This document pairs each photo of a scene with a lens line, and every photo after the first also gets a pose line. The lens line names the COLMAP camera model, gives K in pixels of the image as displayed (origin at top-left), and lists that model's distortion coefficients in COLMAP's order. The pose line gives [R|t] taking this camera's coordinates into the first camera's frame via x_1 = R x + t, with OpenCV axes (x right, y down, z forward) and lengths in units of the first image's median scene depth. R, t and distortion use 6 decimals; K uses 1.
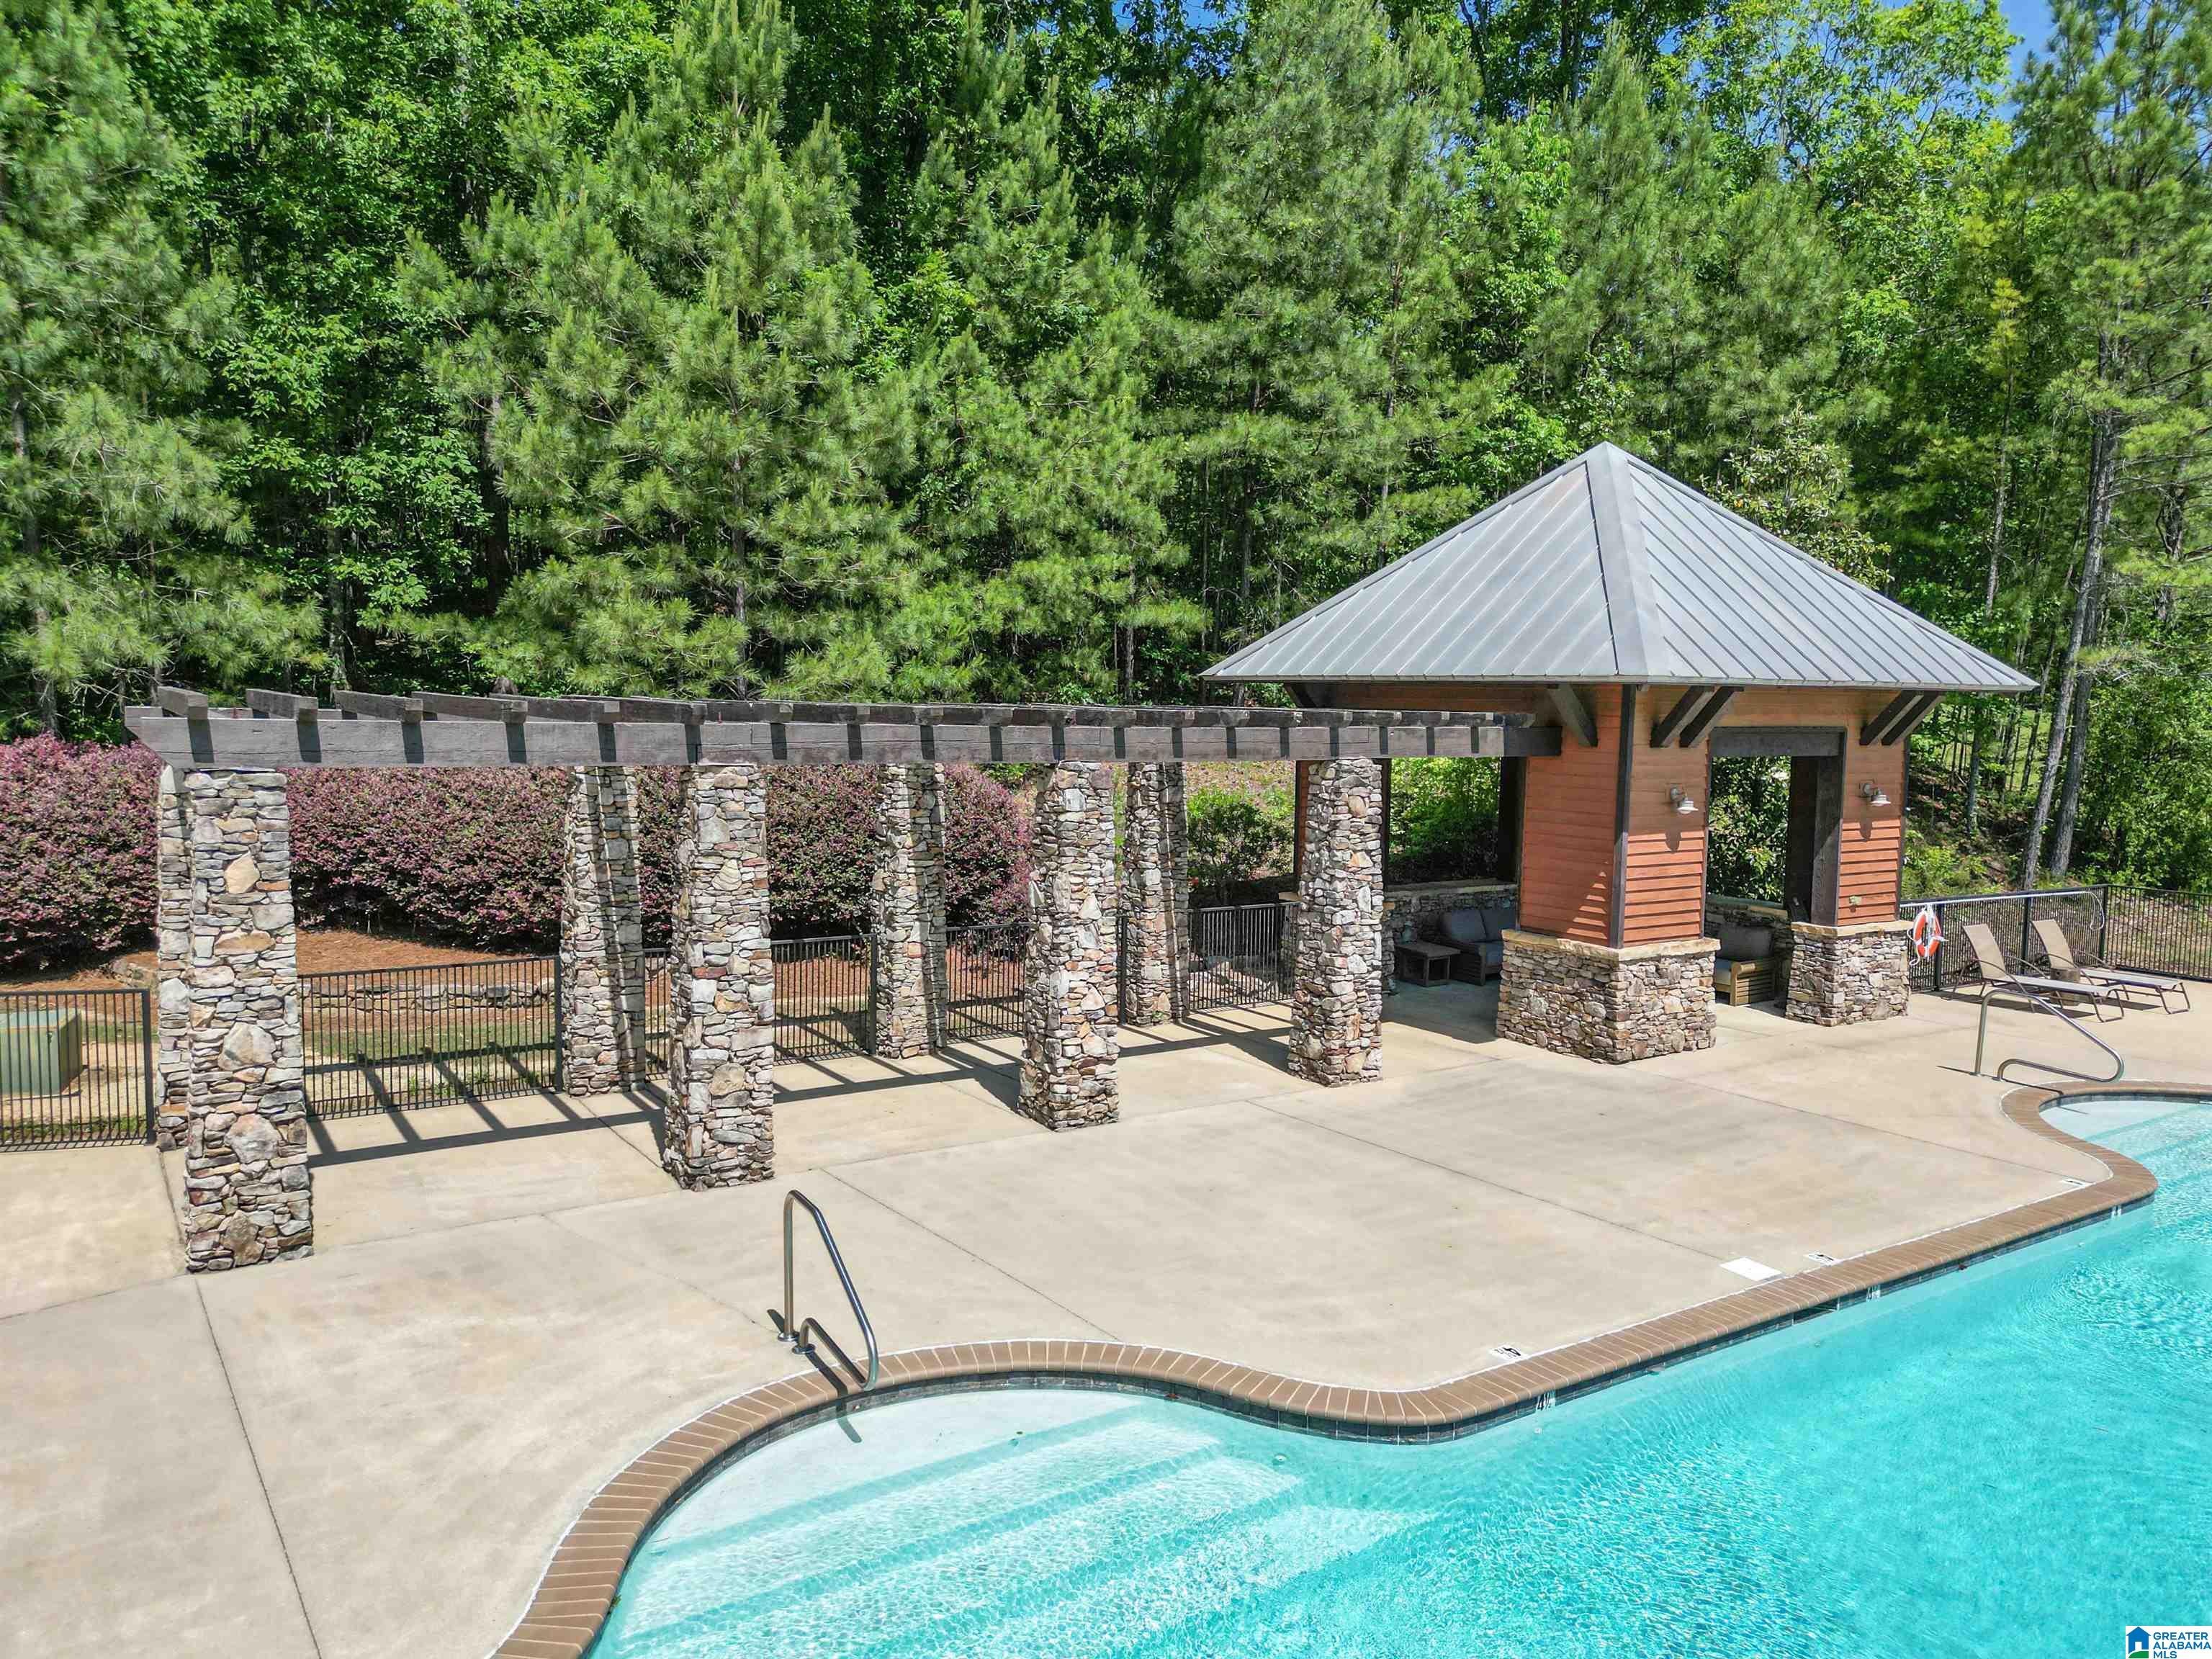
lens RADIAL K [[1549.9, 0, 1105.7], [0, 1549.9, 800.2], [0, 0, 1]] dist [0.083706, -0.079533]
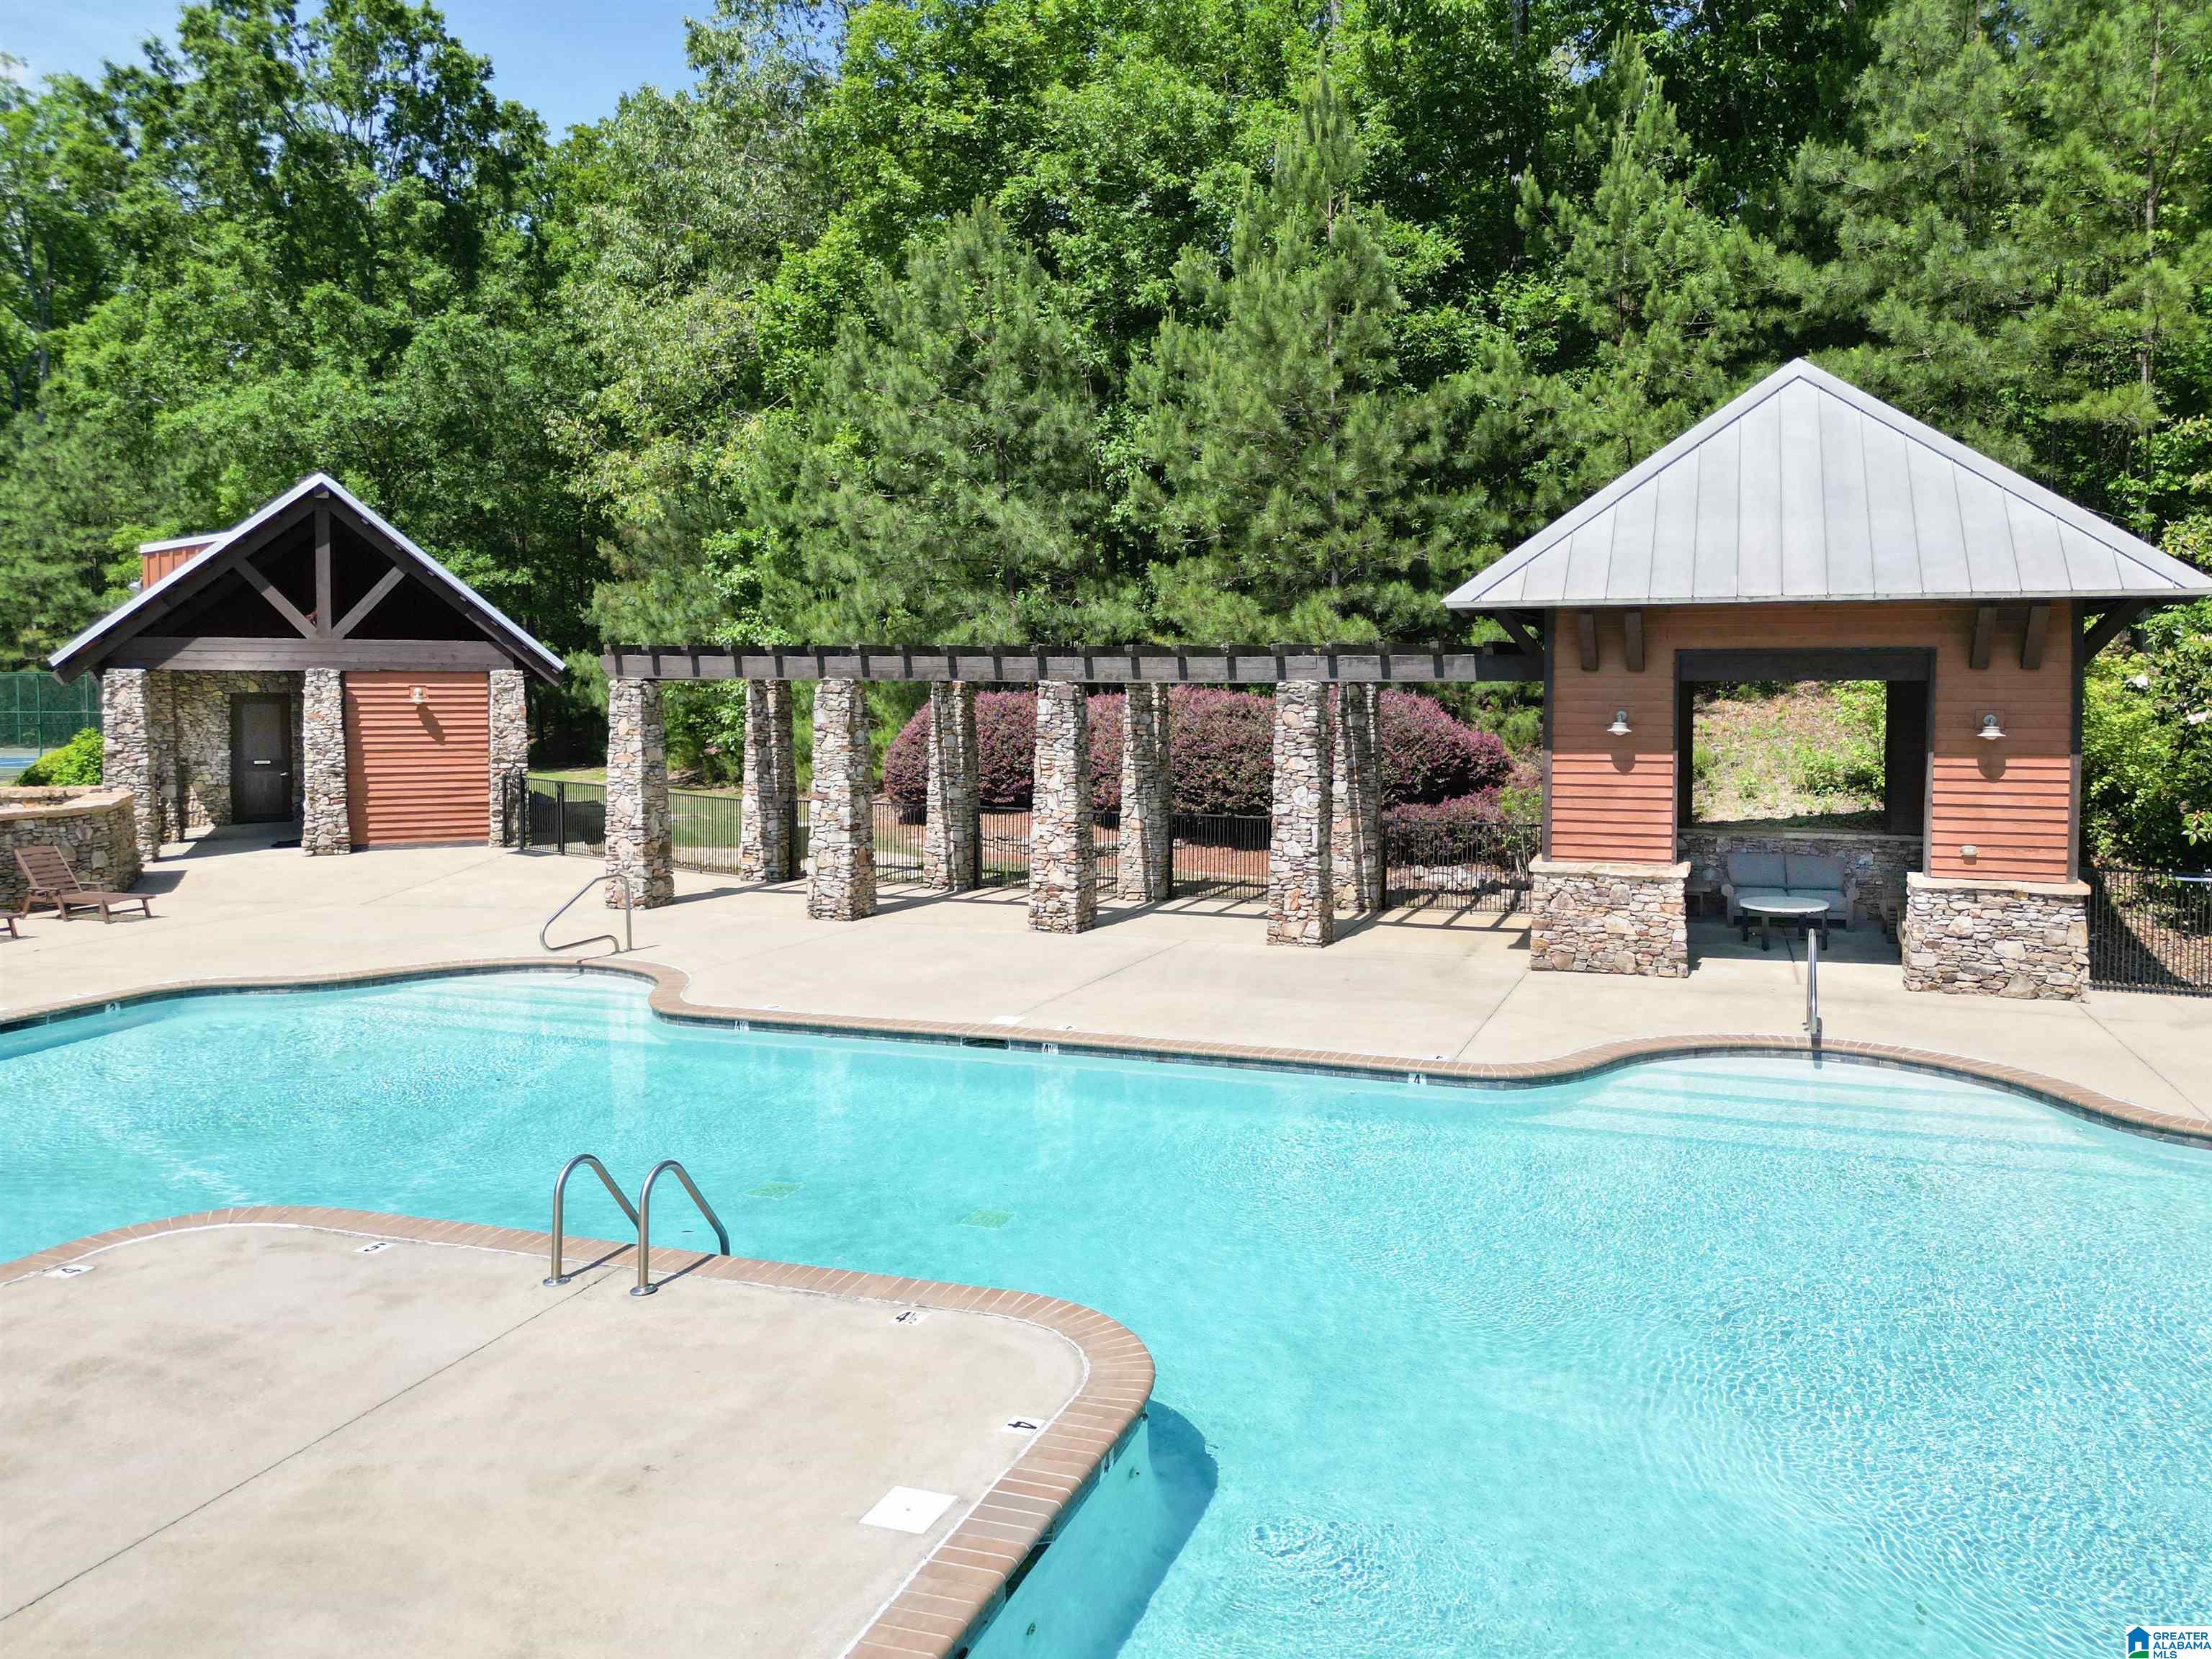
lens RADIAL K [[1579.2, 0, 1228.7], [0, 1579.2, 729.5], [0, 0, 1]] dist [0.020965, -0.009407]
pose [[0.628835, 0.008103, -0.777497, 1.038538], [-0.042723, 0.998795, -0.024145, 0.041769], [0.776364, 0.048400, 0.628423, 0.165156]]
